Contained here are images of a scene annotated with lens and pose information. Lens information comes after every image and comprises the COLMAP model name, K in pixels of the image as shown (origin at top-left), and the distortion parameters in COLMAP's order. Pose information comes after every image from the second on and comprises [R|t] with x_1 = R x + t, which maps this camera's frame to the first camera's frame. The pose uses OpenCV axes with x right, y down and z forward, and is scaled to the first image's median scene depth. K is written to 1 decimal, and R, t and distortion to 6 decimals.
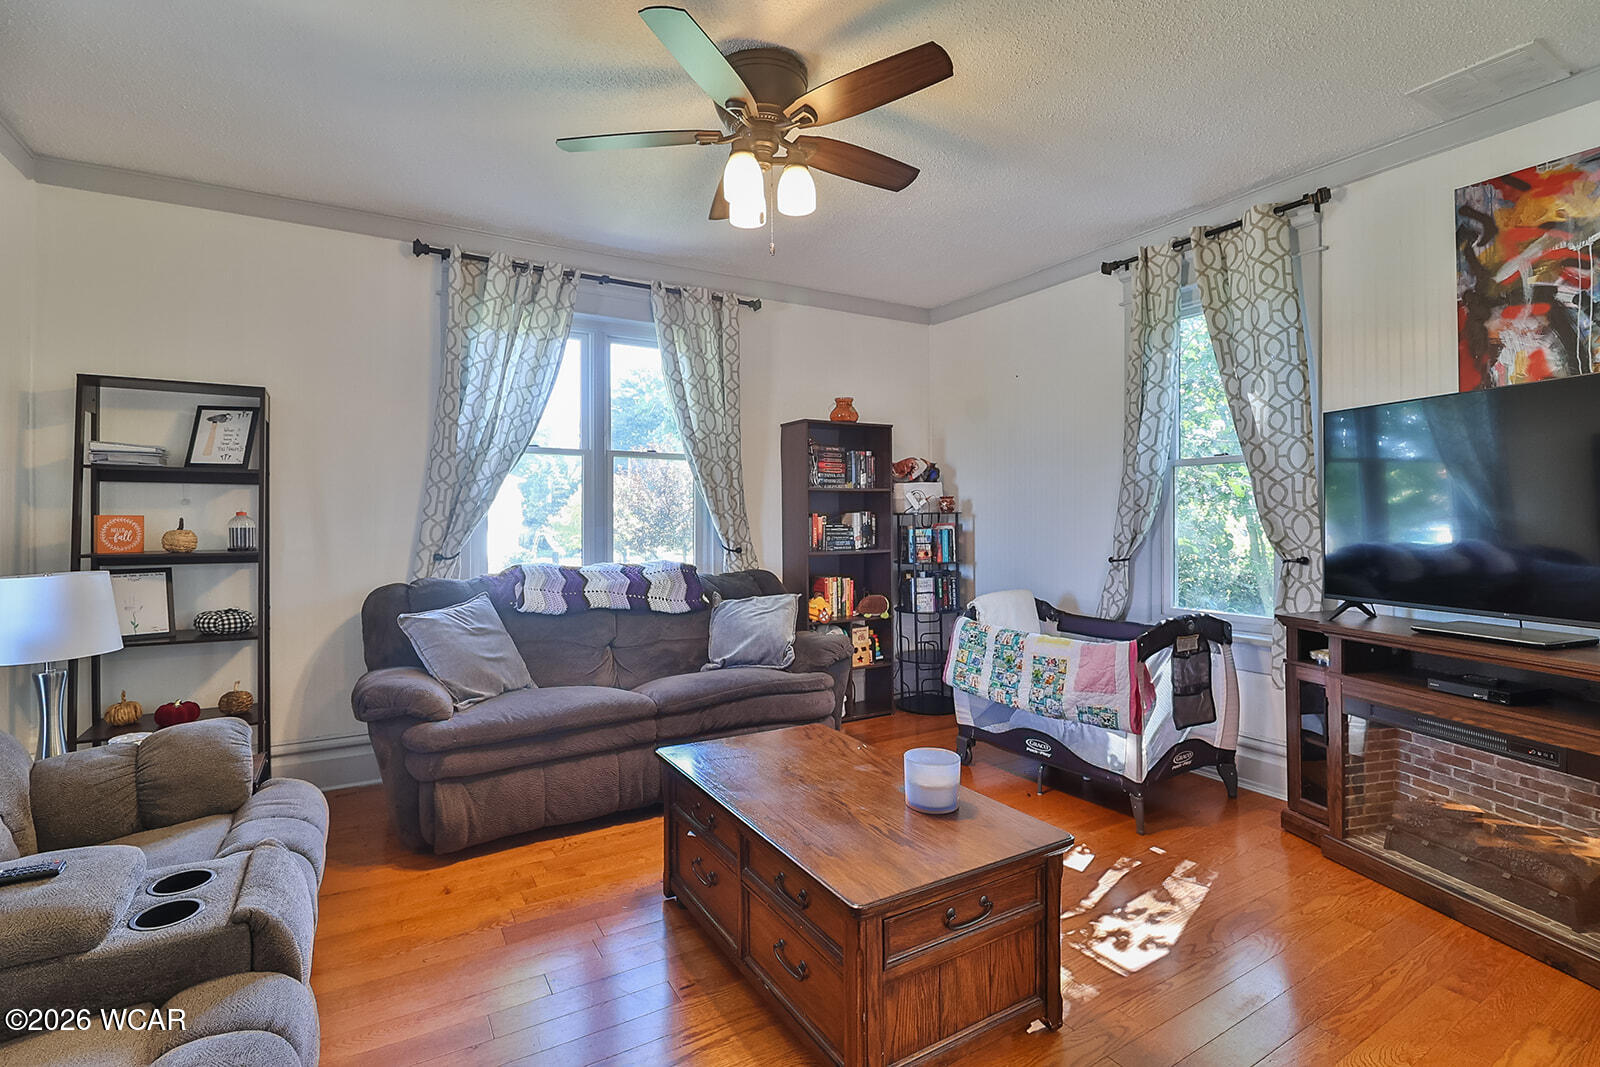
lens RADIAL K [[739.9, 0, 799.5], [0, 739.9, 527.4], [0, 0, 1]] dist [0.000658, -0.010728]
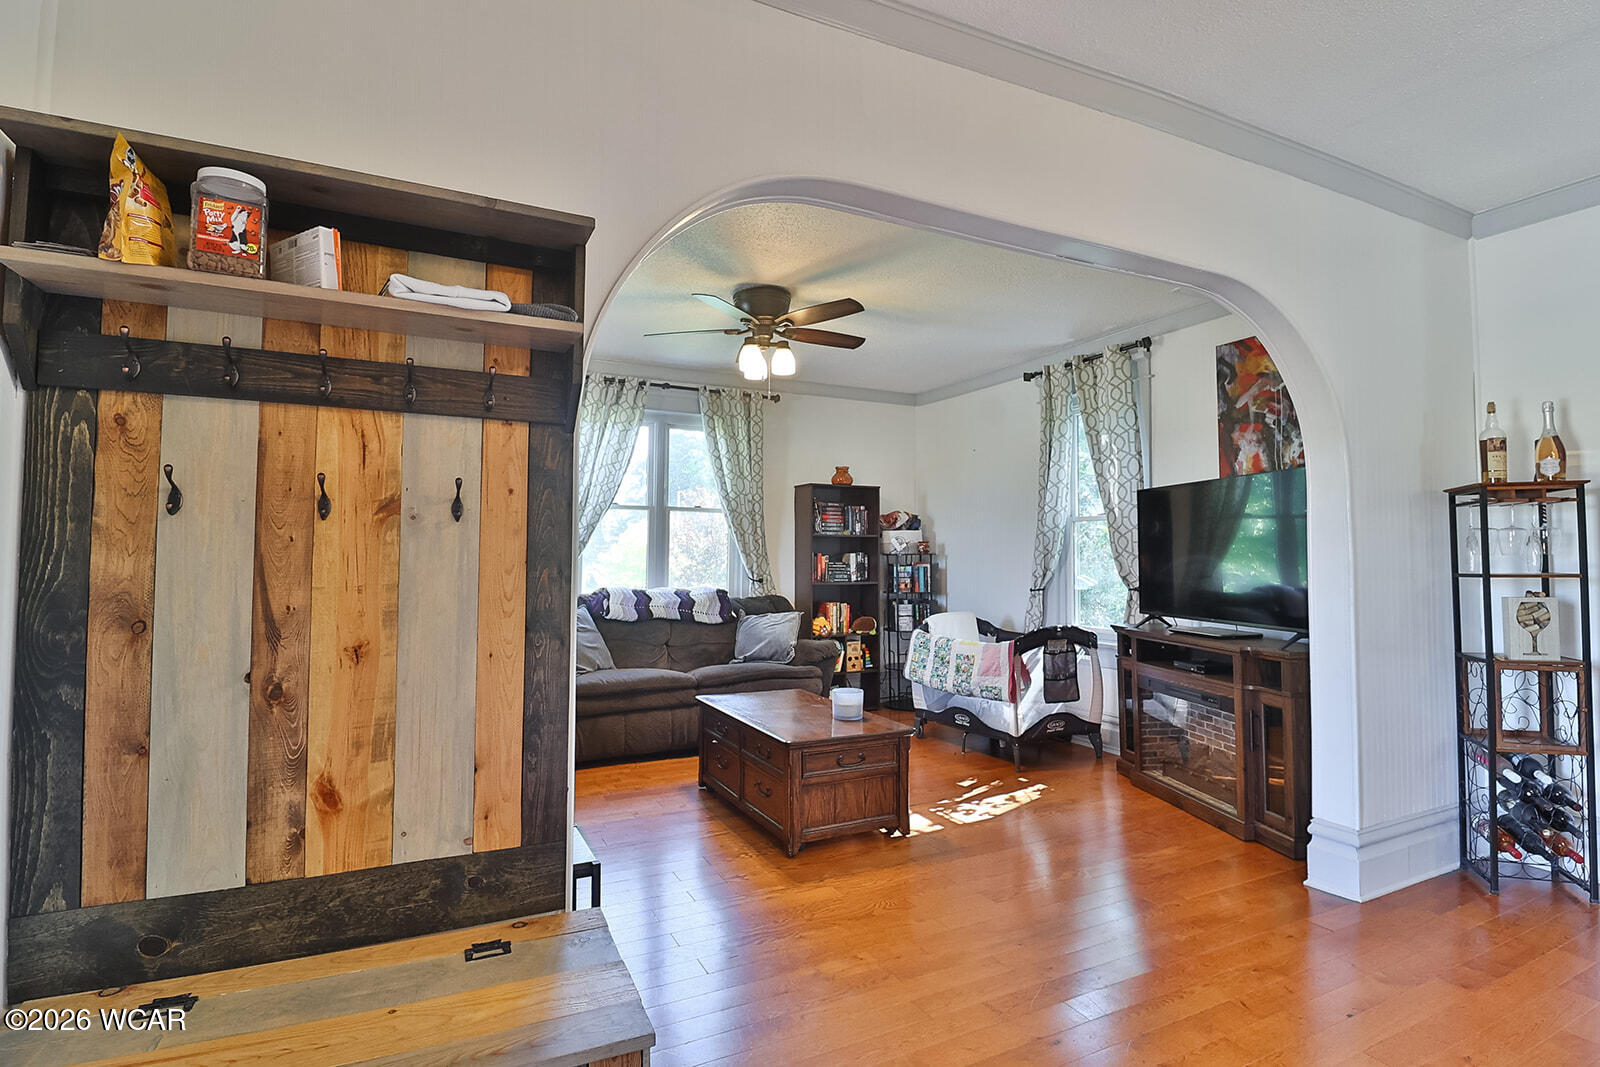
lens RADIAL K [[776.9, 0, 797.0], [0, 776.9, 528.1], [0, 0, 1]] dist [0.001309, -0.020447]
pose [[0.997260, 0.006904, -0.073658, 0.102626], [-0.010610, 0.998691, -0.050034, 0.006774], [0.073216, 0.050678, 0.996028, -0.476443]]
